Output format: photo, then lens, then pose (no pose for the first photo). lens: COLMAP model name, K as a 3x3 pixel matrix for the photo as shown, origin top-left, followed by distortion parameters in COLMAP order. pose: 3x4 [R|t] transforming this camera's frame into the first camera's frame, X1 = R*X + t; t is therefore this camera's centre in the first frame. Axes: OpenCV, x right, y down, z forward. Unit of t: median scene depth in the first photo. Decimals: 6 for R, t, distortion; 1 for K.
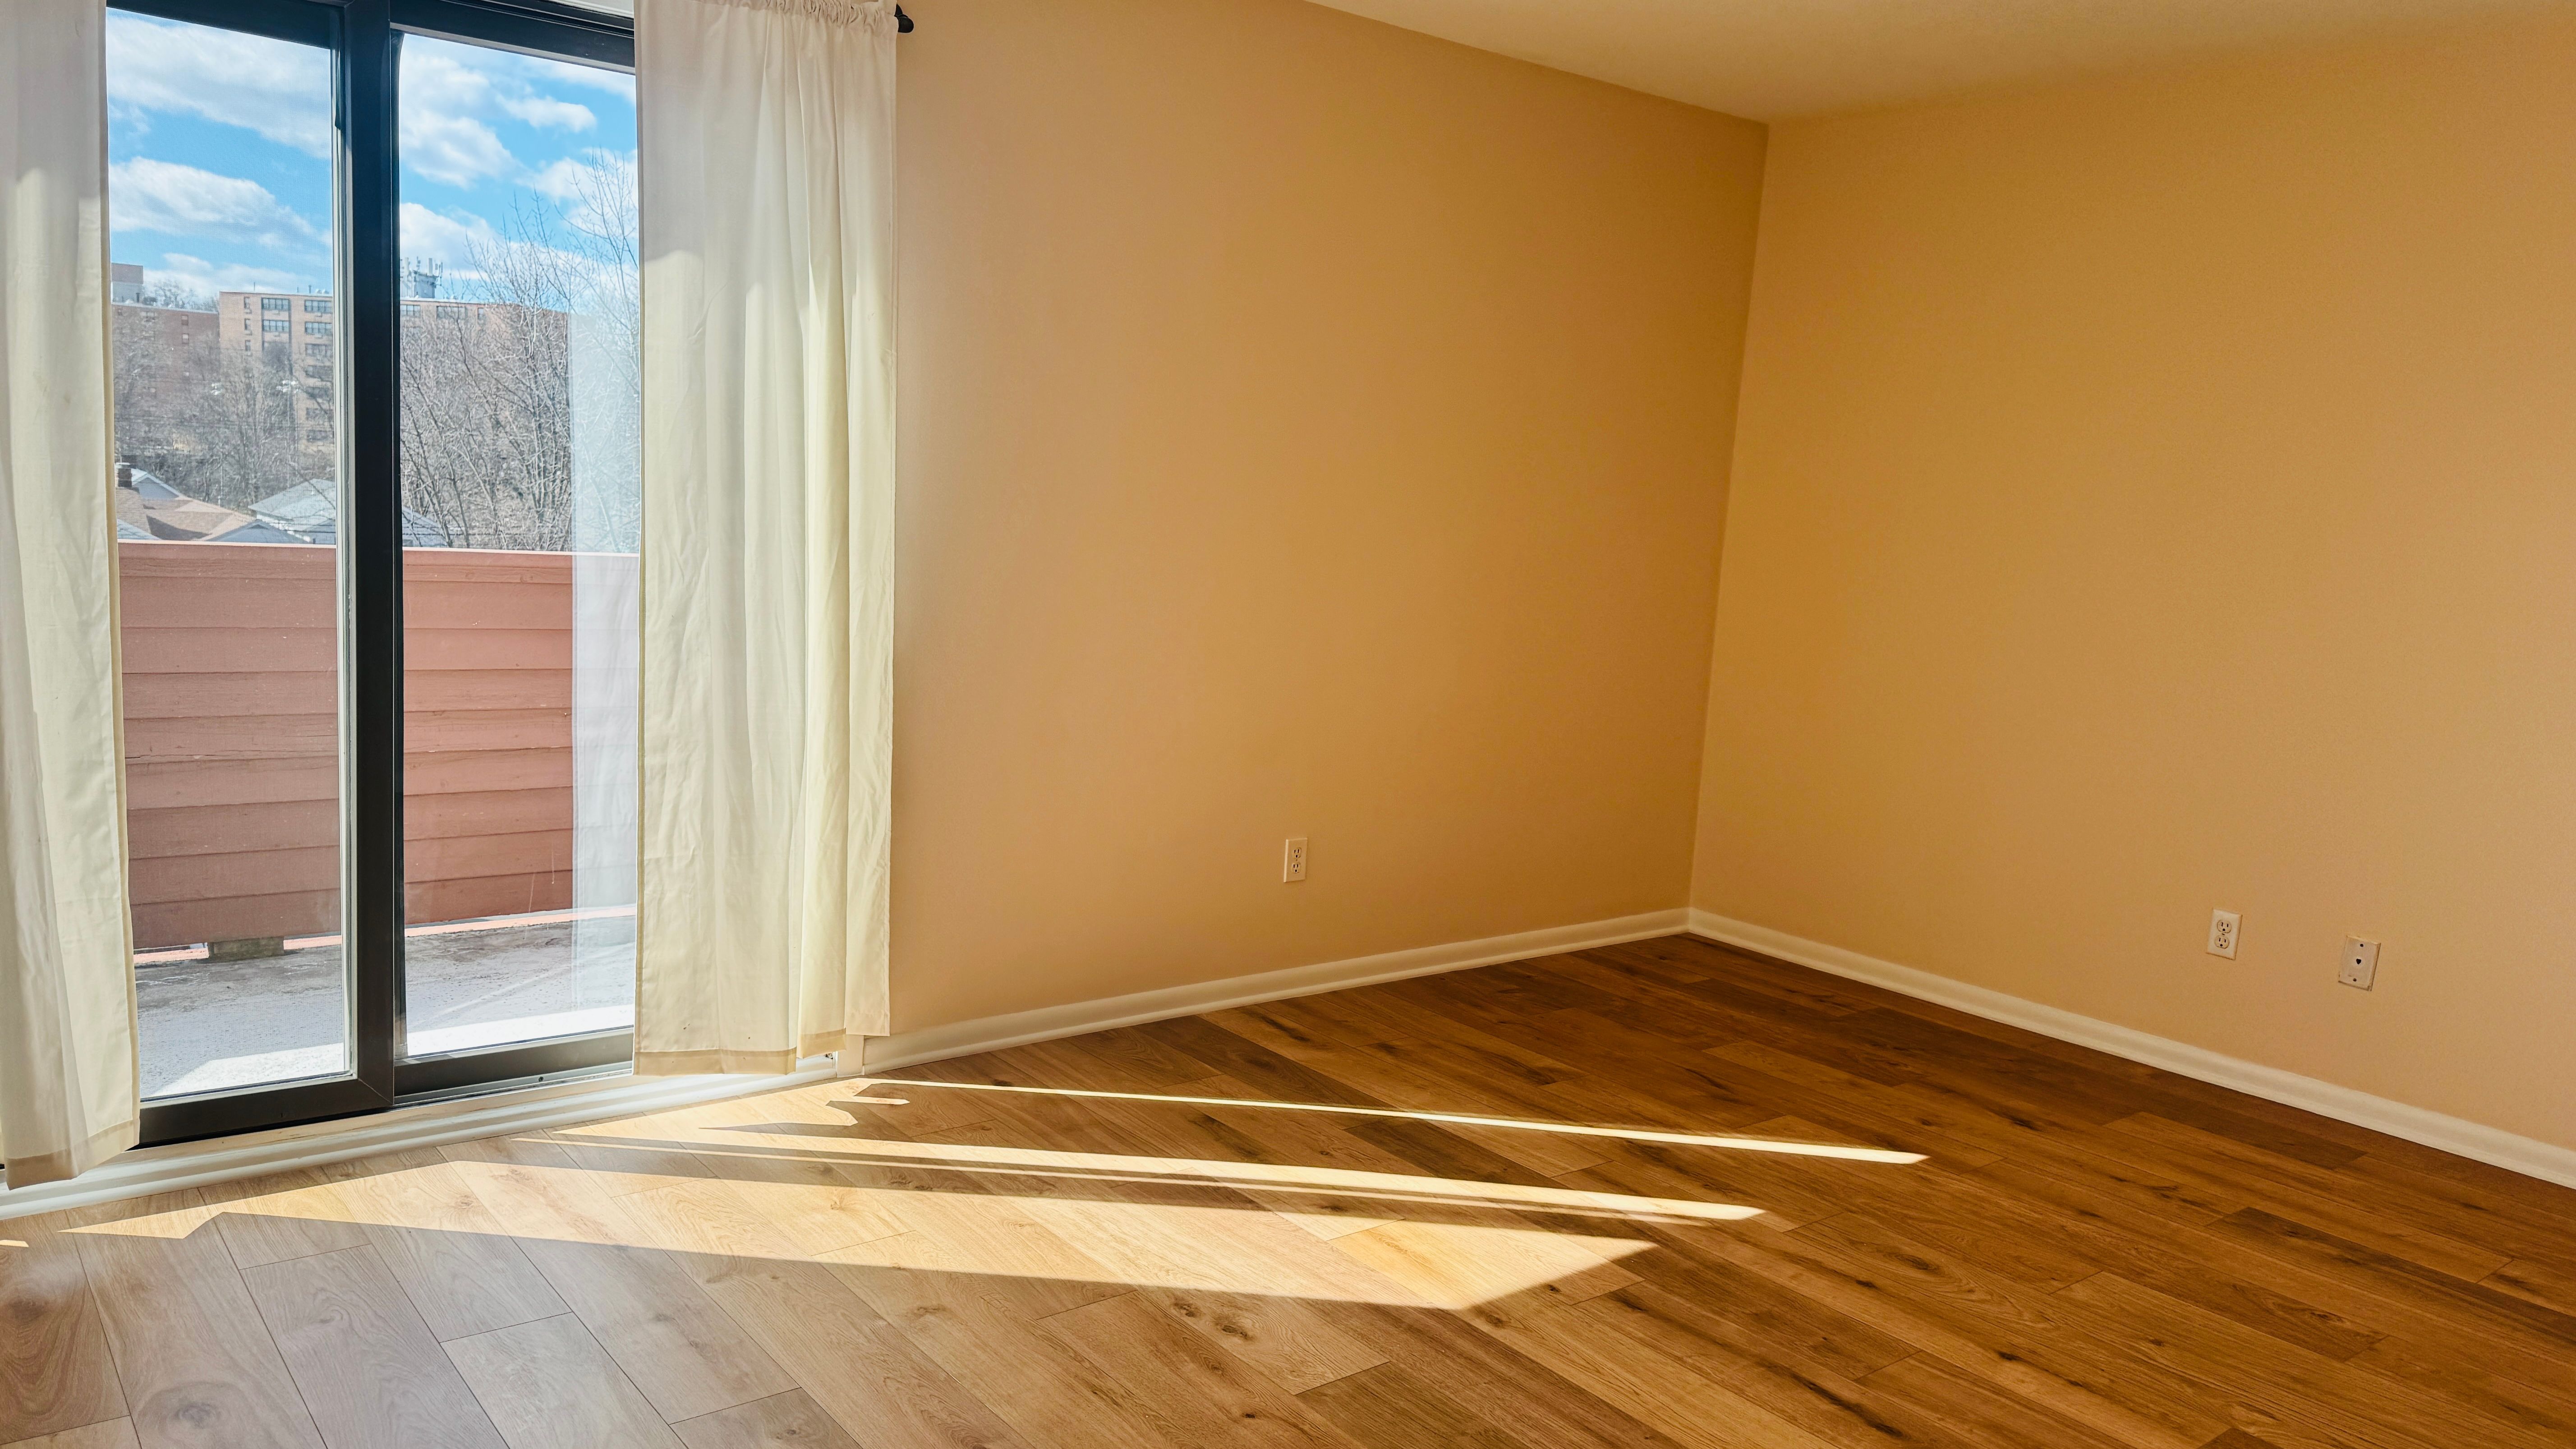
lens RADIAL K [[1802.2, 0, 1288.0], [0, 1802.2, 724.5], [0, 0, 1]] dist [0.113032, -0.163327]
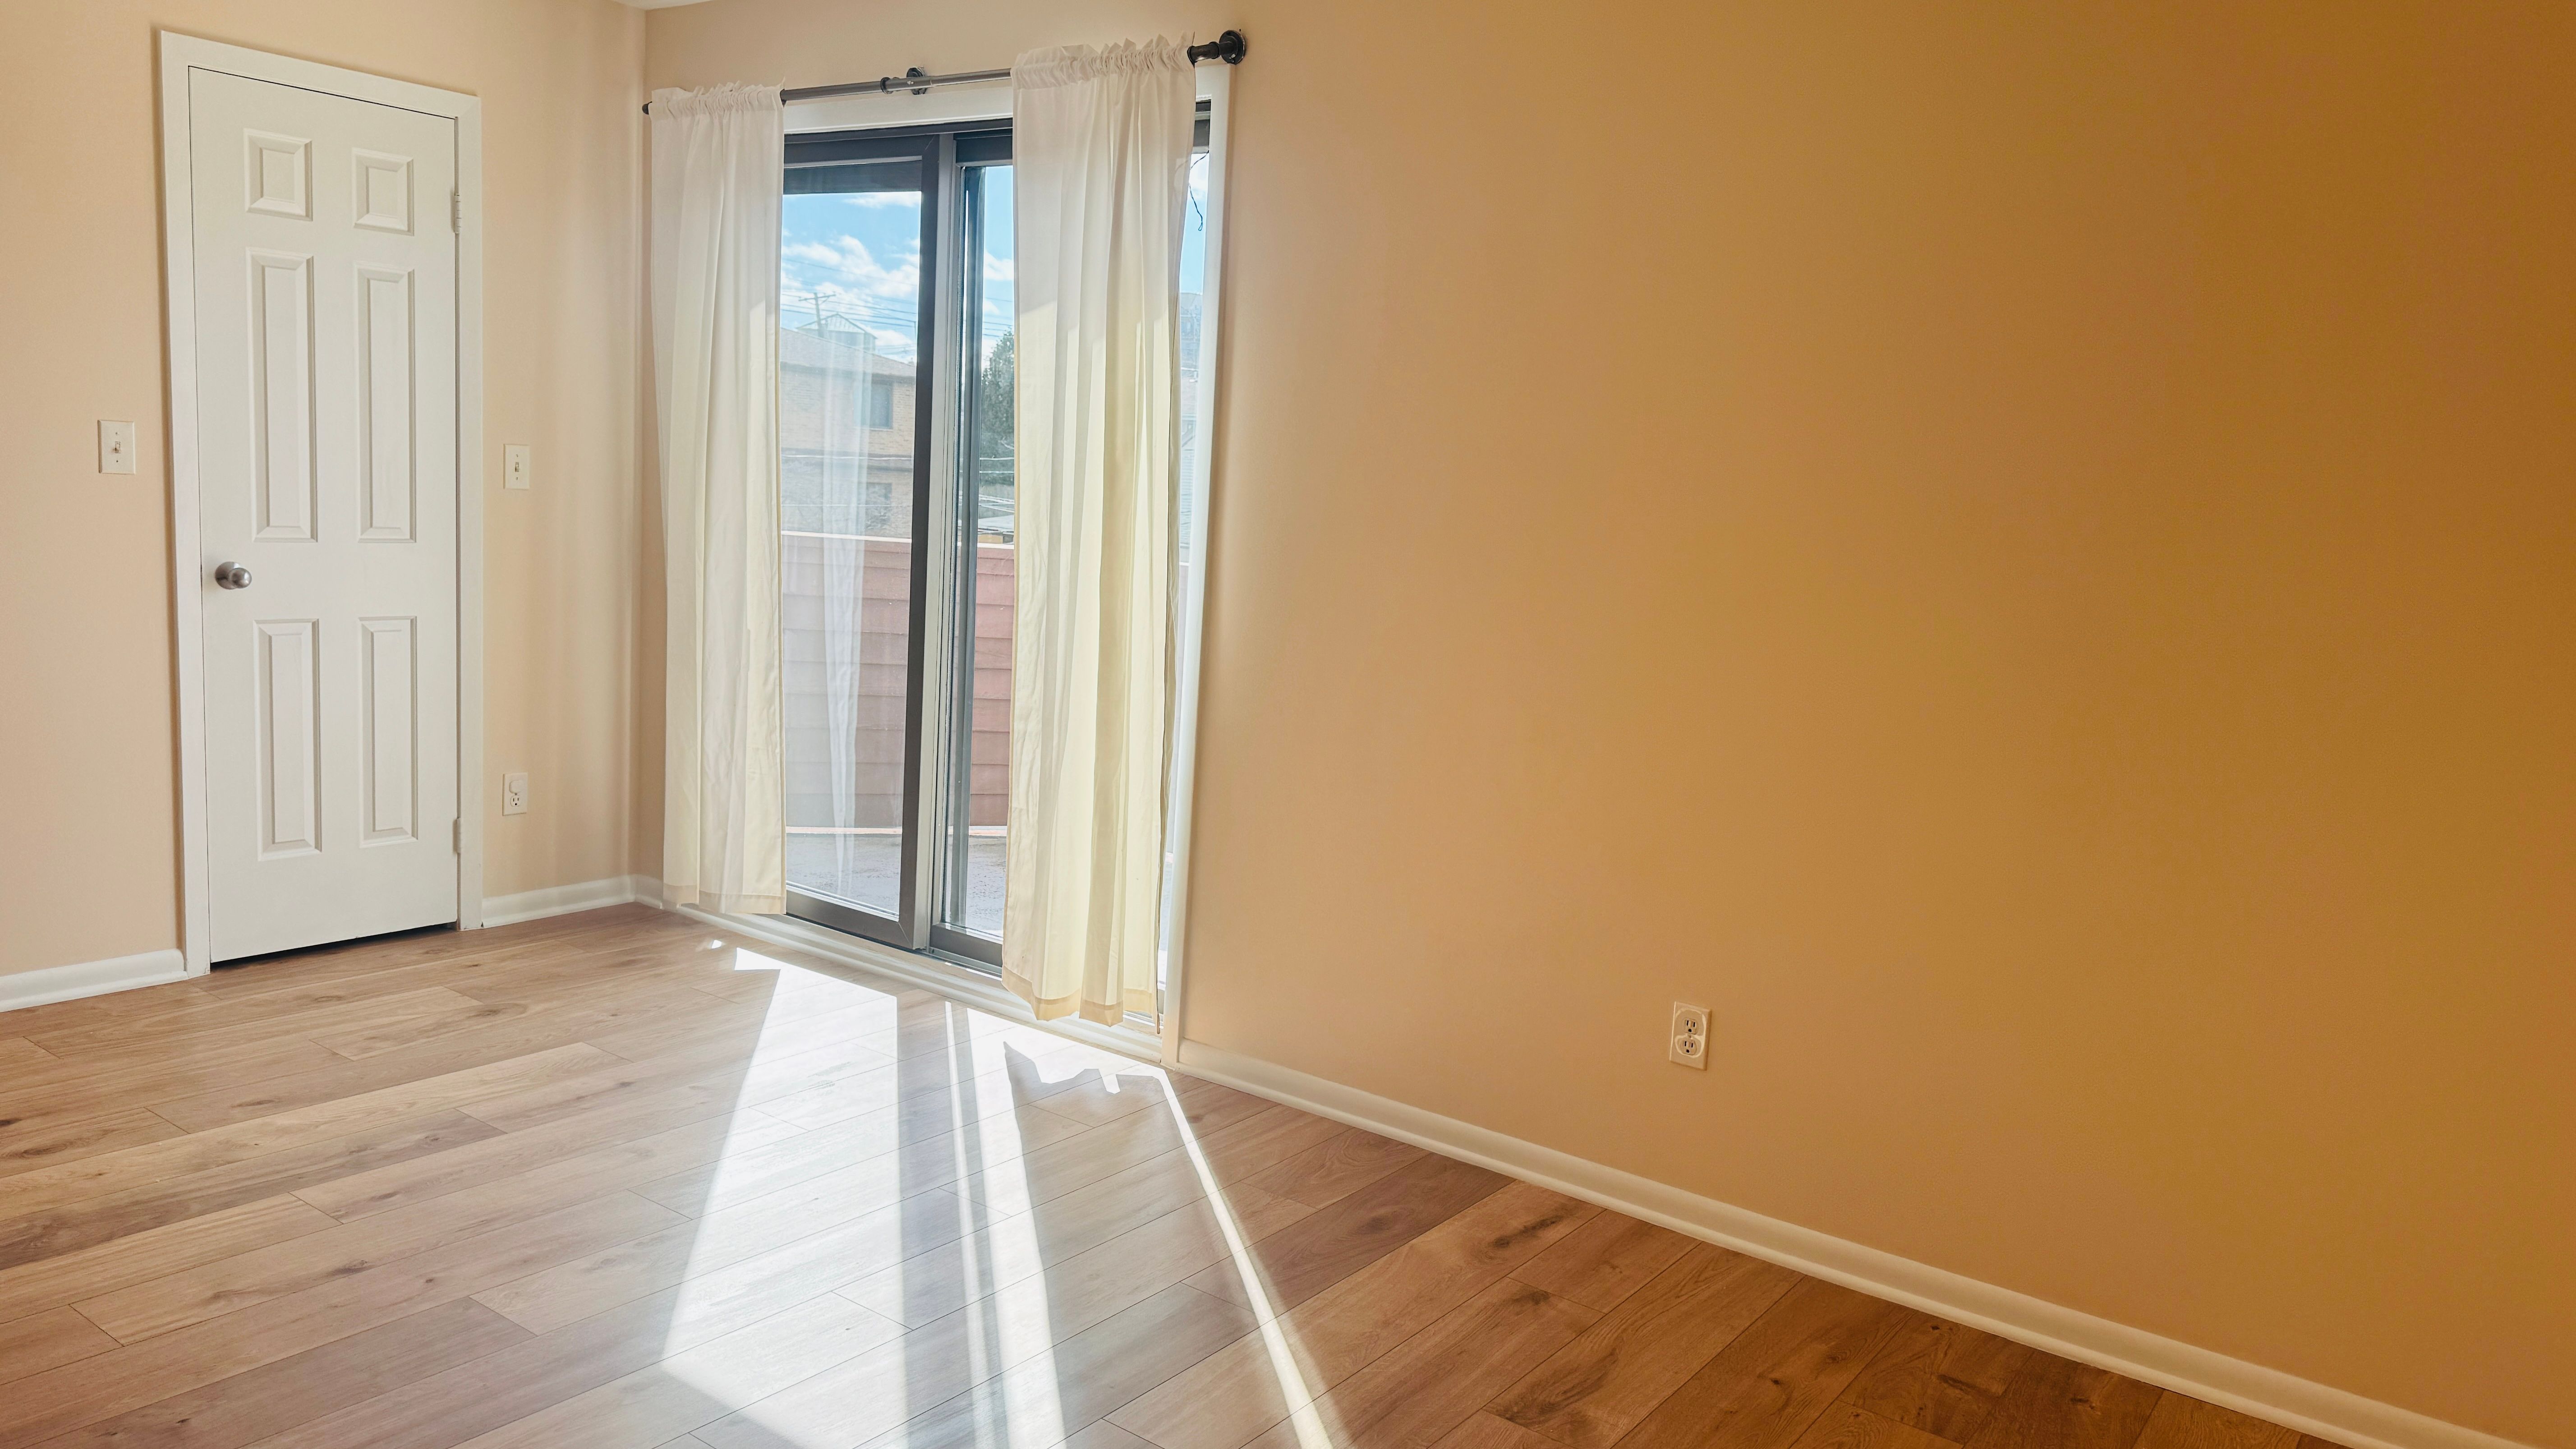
lens RADIAL K [[1802.2, 0, 1288.0], [0, 1802.2, 724.5], [0, 0, 1]] dist [0.113032, -0.163327]
pose [[0.263655, 0.090210, -0.960389, 0.906497], [-0.172856, 0.983920, 0.044966, -0.069985], [0.949003, 0.154154, 0.275009, 0.899423]]
